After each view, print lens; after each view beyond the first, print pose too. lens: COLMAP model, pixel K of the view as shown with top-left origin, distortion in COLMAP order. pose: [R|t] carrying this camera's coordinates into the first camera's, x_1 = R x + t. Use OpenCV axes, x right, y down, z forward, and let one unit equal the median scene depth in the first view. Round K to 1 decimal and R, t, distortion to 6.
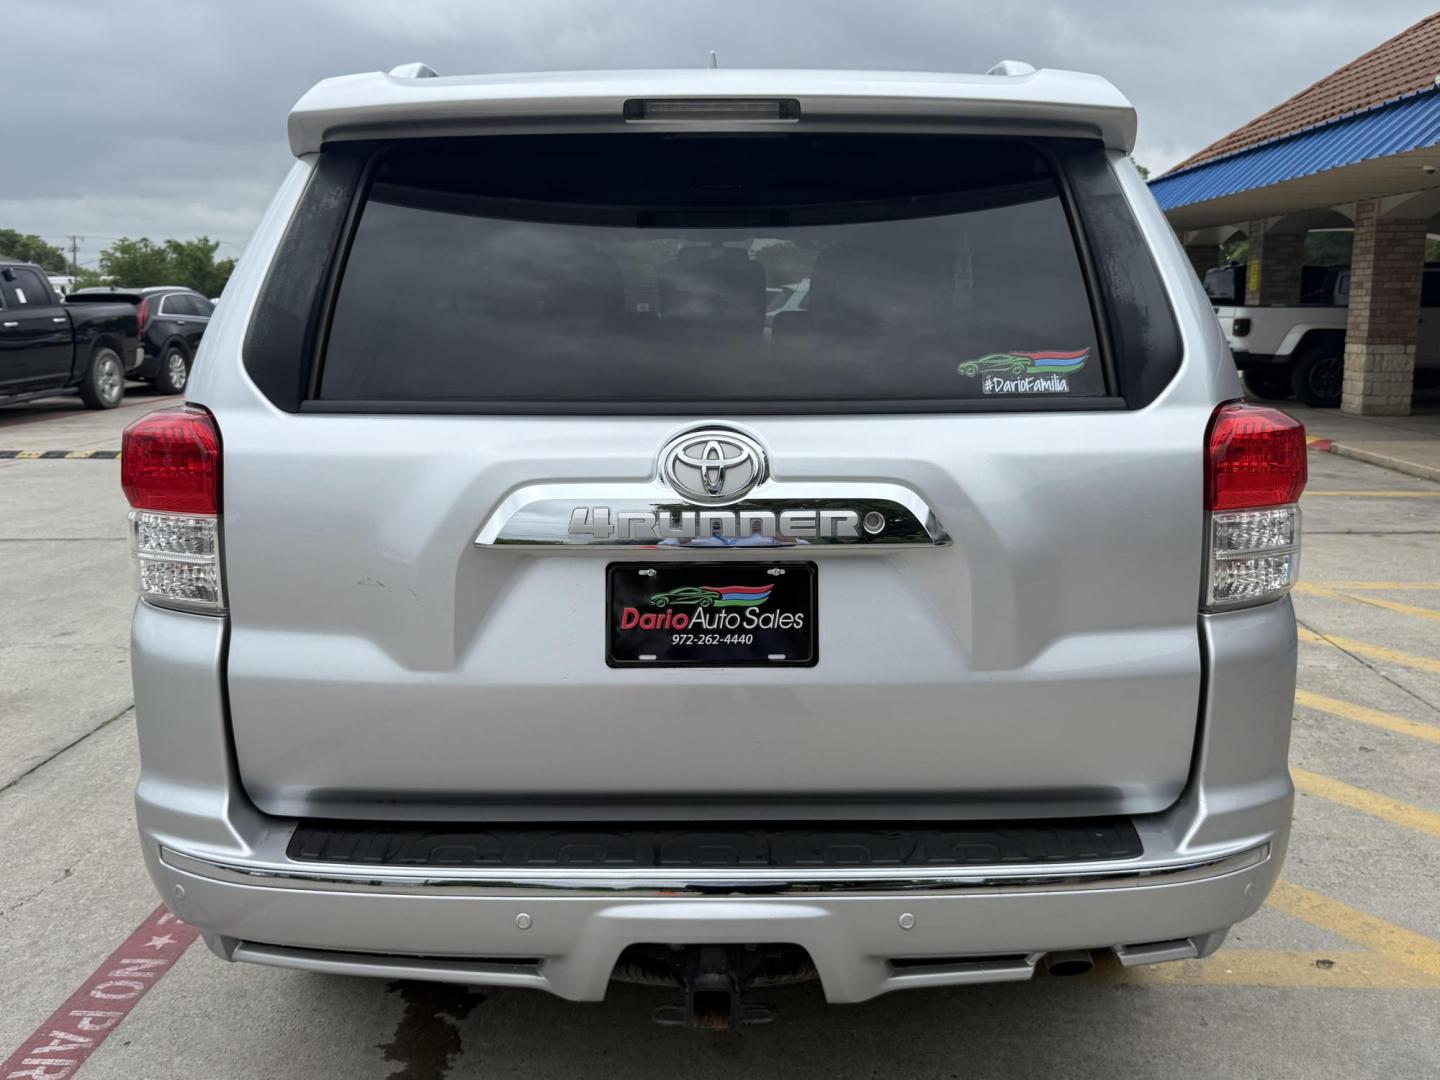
lens RADIAL K [[1179.9, 0, 718.9], [0, 1179.9, 541.8], [0, 0, 1]] dist [0.047192, -0.077336]
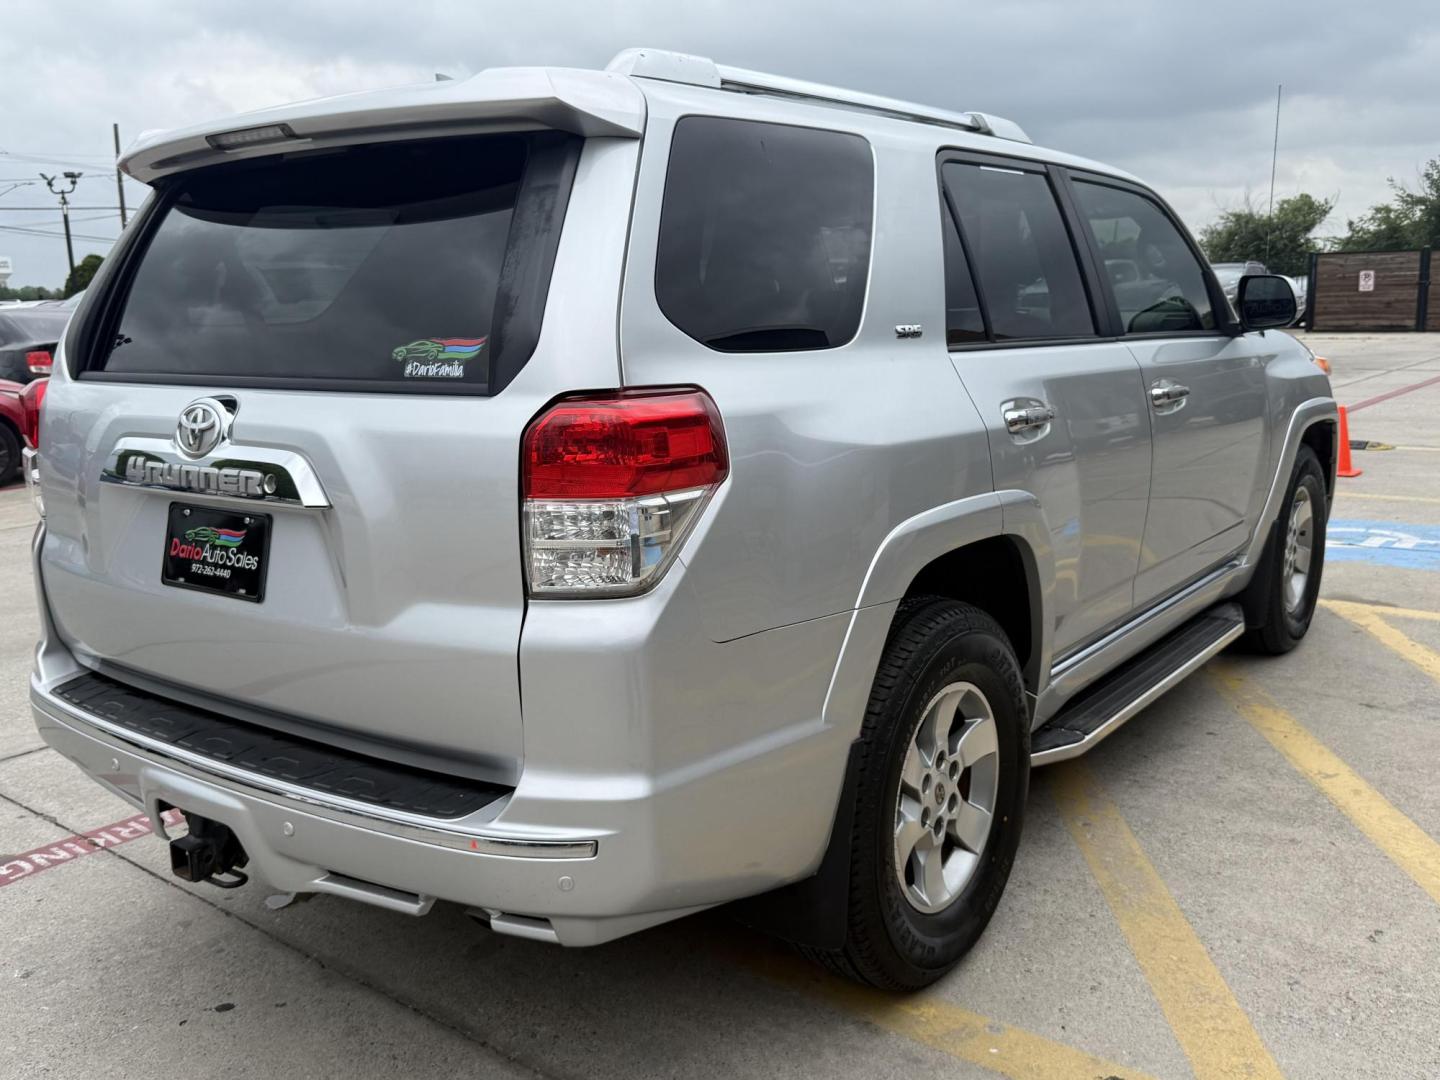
lens RADIAL K [[1179.9, 0, 718.3], [0, 1179.9, 537.3], [0, 0, 1]] dist [0.047192, -0.077336]
pose [[0.863418, 0.098035, -0.494873, 1.045785], [-0.088610, 0.995157, 0.042542, -0.050013], [0.496647, 0.007119, 0.867924, 0.196891]]
